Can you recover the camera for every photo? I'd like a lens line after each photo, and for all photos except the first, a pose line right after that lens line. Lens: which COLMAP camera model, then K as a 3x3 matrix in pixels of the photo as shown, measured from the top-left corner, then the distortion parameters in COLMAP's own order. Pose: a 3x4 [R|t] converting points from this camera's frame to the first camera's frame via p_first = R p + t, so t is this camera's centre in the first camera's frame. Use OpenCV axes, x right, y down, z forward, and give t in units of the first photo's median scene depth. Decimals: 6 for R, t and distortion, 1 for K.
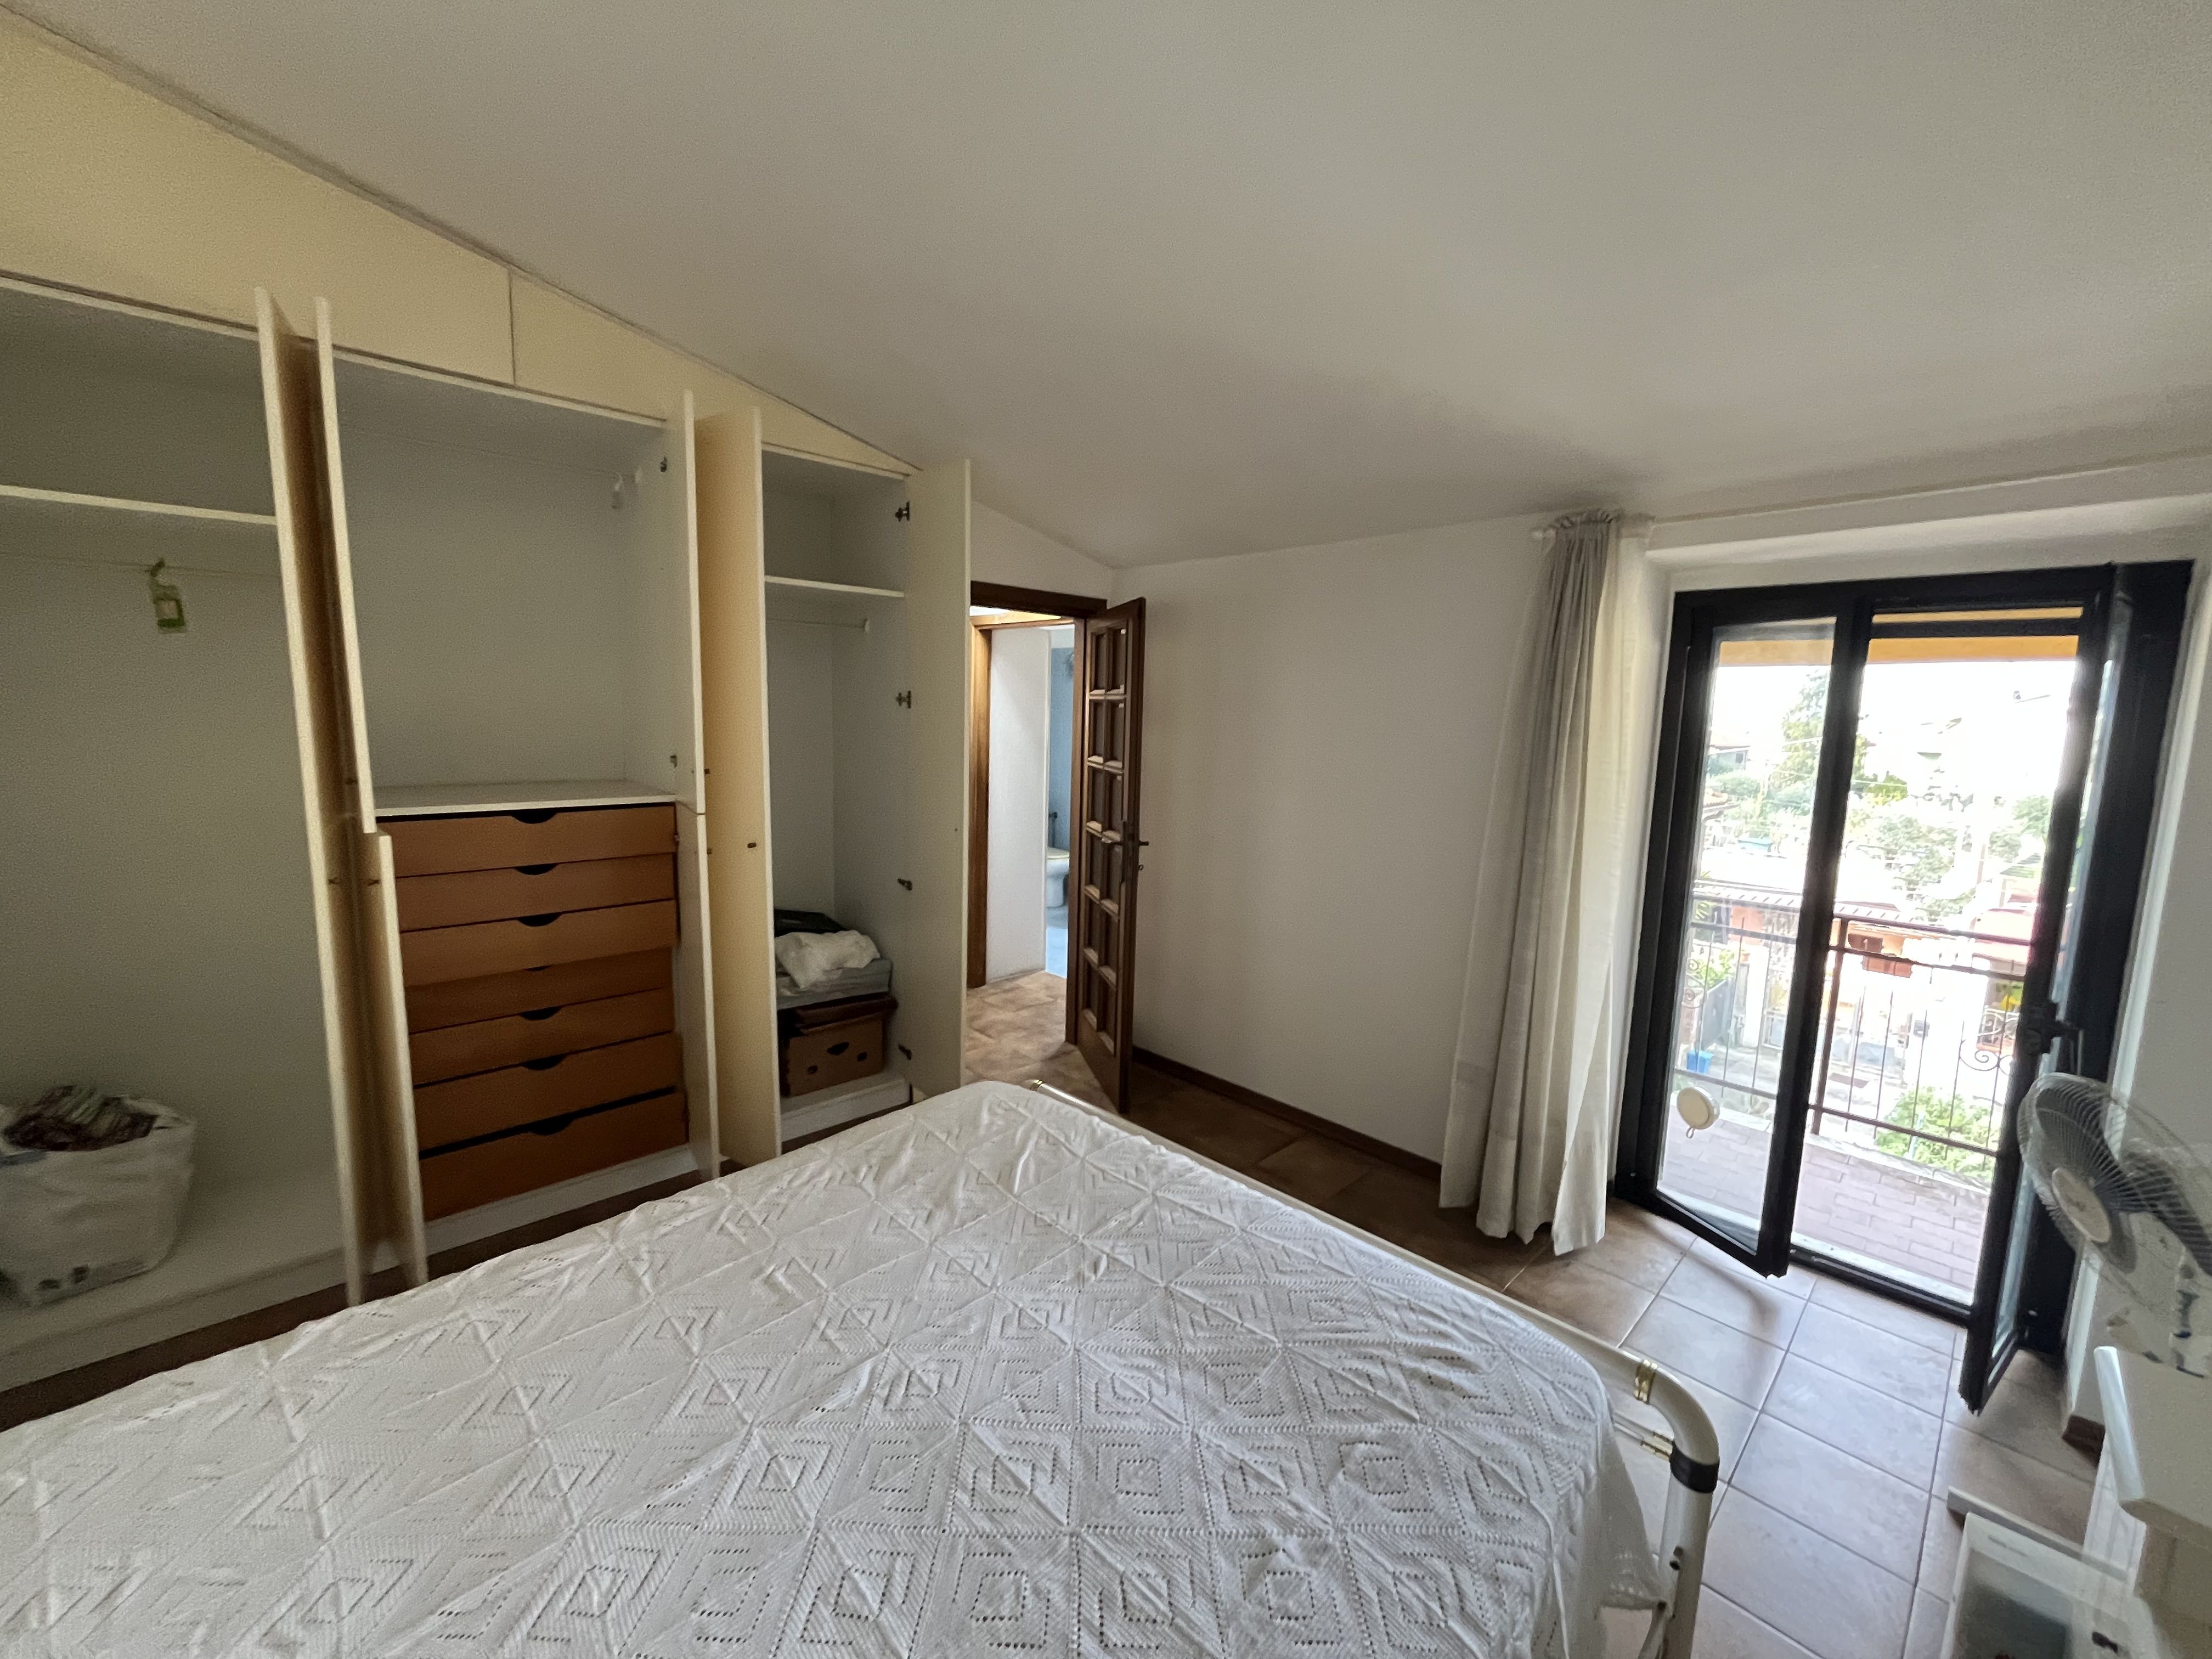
lens RADIAL K [[893.6, 0, 1113.4], [0, 893.6, 826.2], [0, 0, 1]] dist [-0.003370, -0.000128]
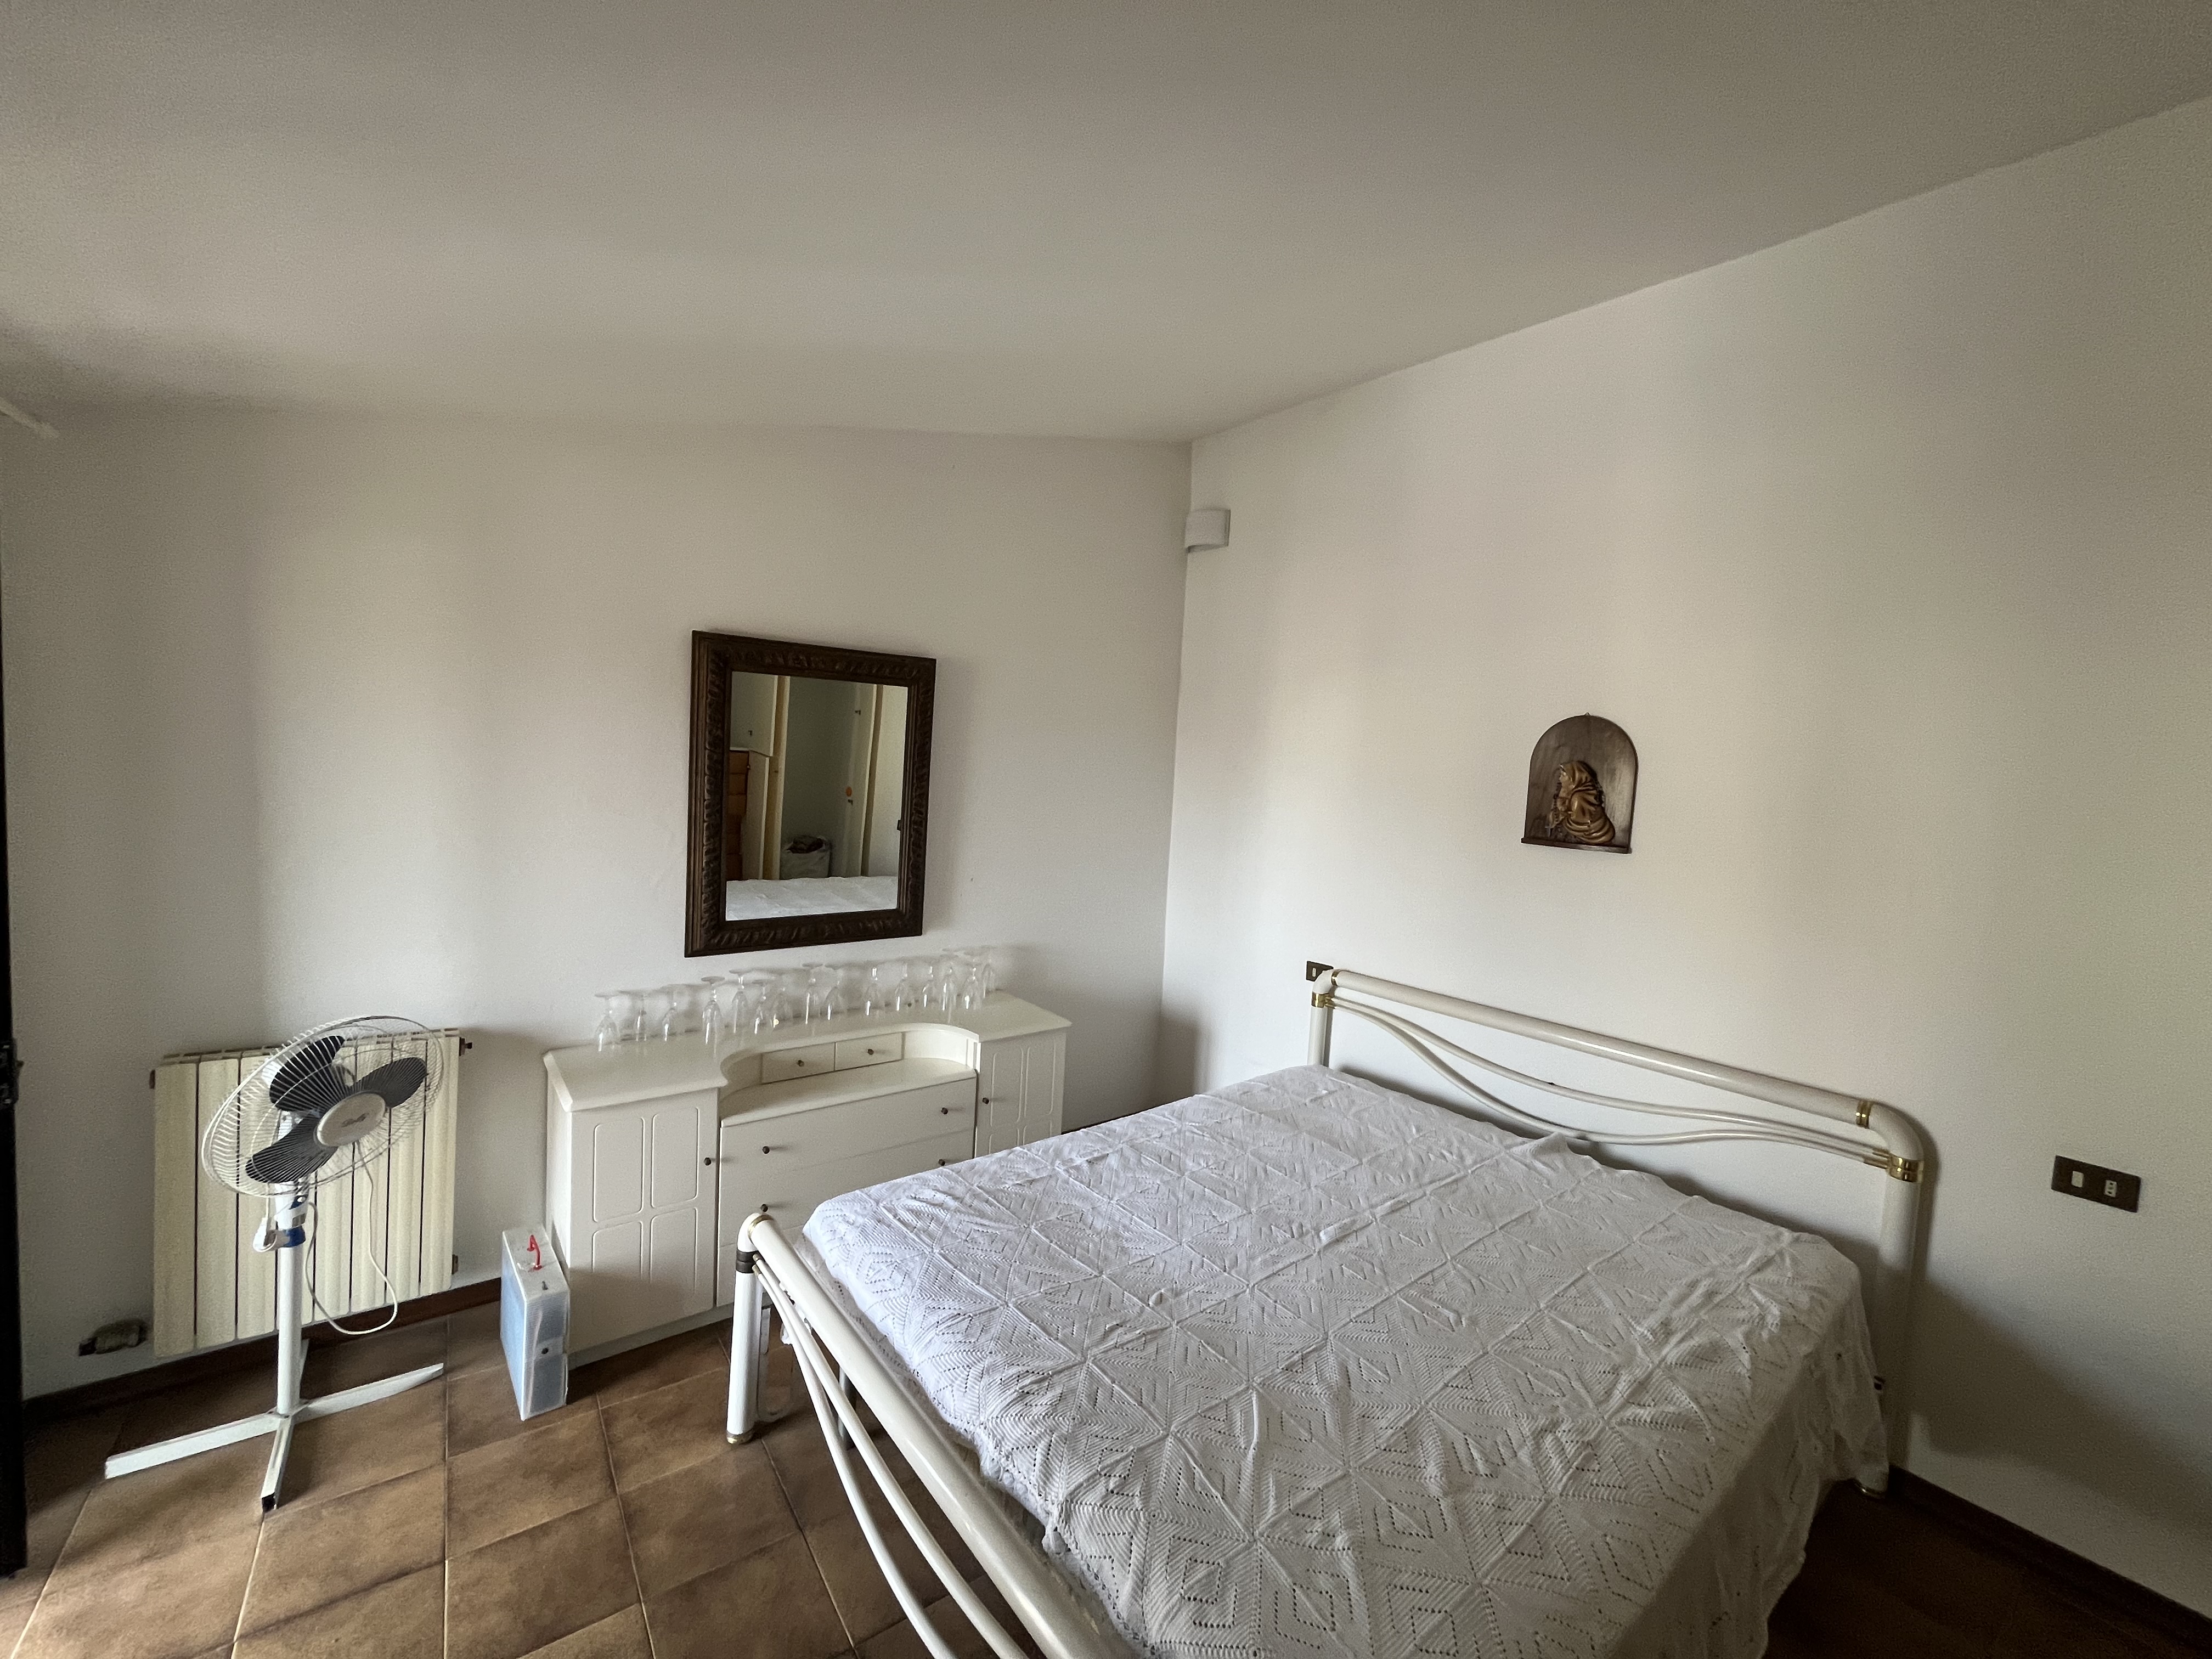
lens RADIAL K [[893.6, 0, 1110.9], [0, 893.6, 814.2], [0, 0, 1]] dist [-0.003370, -0.000128]
pose [[-0.988414, -0.088558, 0.123269, -0.037467], [-0.063819, 0.979346, 0.191855, -0.251472], [-0.137713, 0.181766, -0.973651, 1.777464]]
